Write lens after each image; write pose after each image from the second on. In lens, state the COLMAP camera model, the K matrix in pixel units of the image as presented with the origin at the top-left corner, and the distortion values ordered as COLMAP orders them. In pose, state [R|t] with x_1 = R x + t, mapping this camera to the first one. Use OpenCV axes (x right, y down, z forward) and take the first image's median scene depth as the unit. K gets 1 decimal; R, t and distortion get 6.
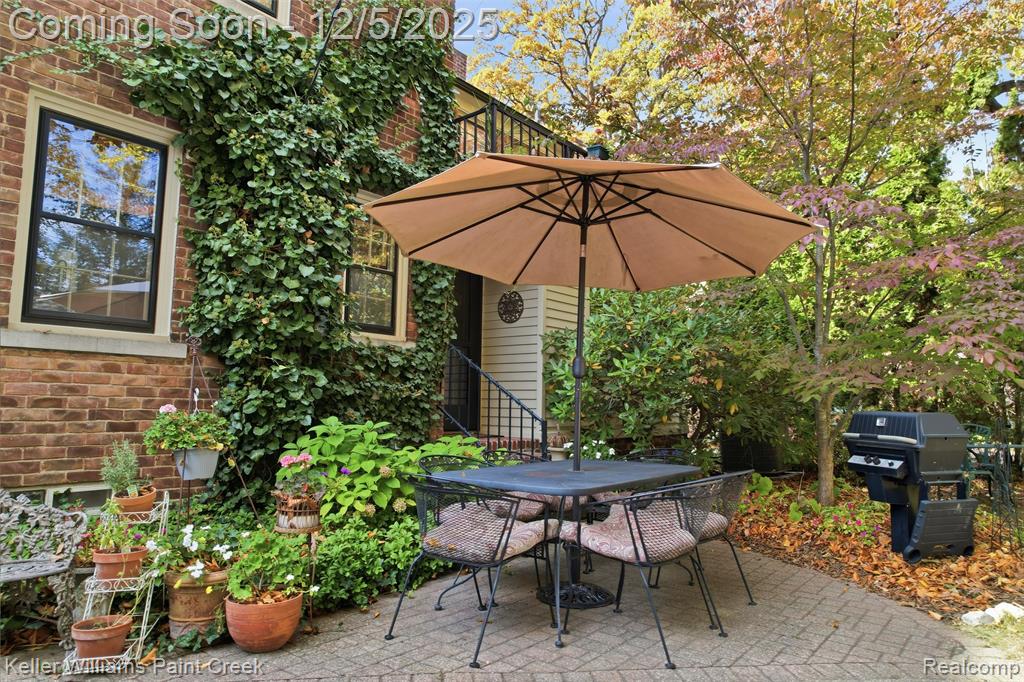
lens RADIAL K [[653.1, 0, 512.0], [0, 653.1, 341.0], [0, 0, 1]] dist [-0.066466, 0.055928]
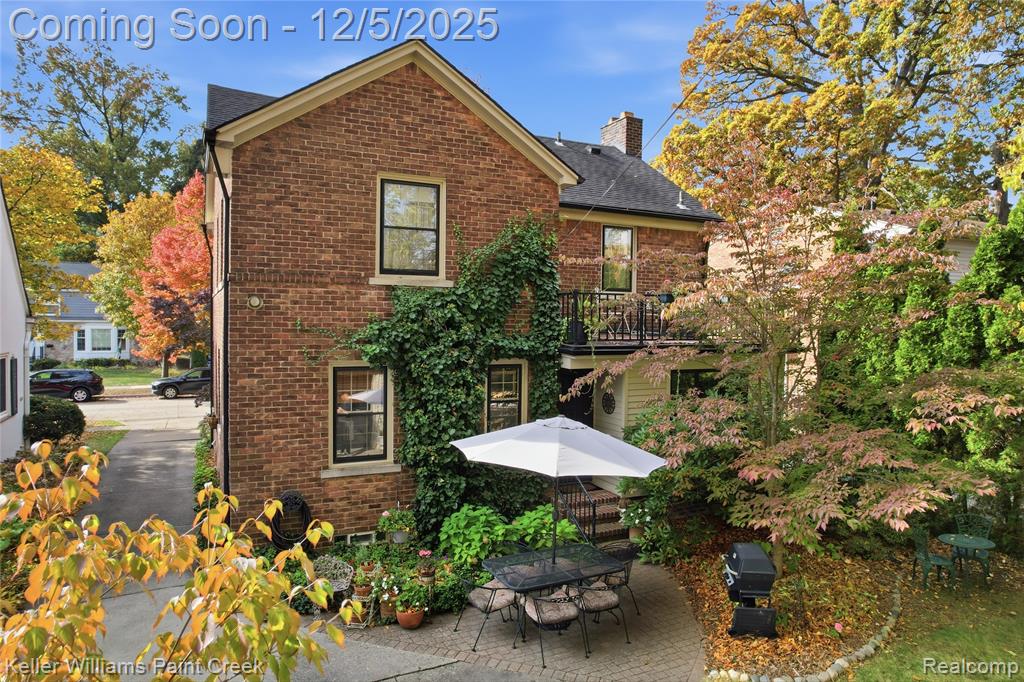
lens RADIAL K [[653.1, 0, 512.0], [0, 653.1, 341.0], [0, 0, 1]] dist [-0.066466, 0.055928]
pose [[0.908640, 0.008788, -0.417488, 0.724886], [0.042709, 0.992580, 0.113848, -0.647619], [0.415391, -0.121277, 0.901522, -0.720566]]
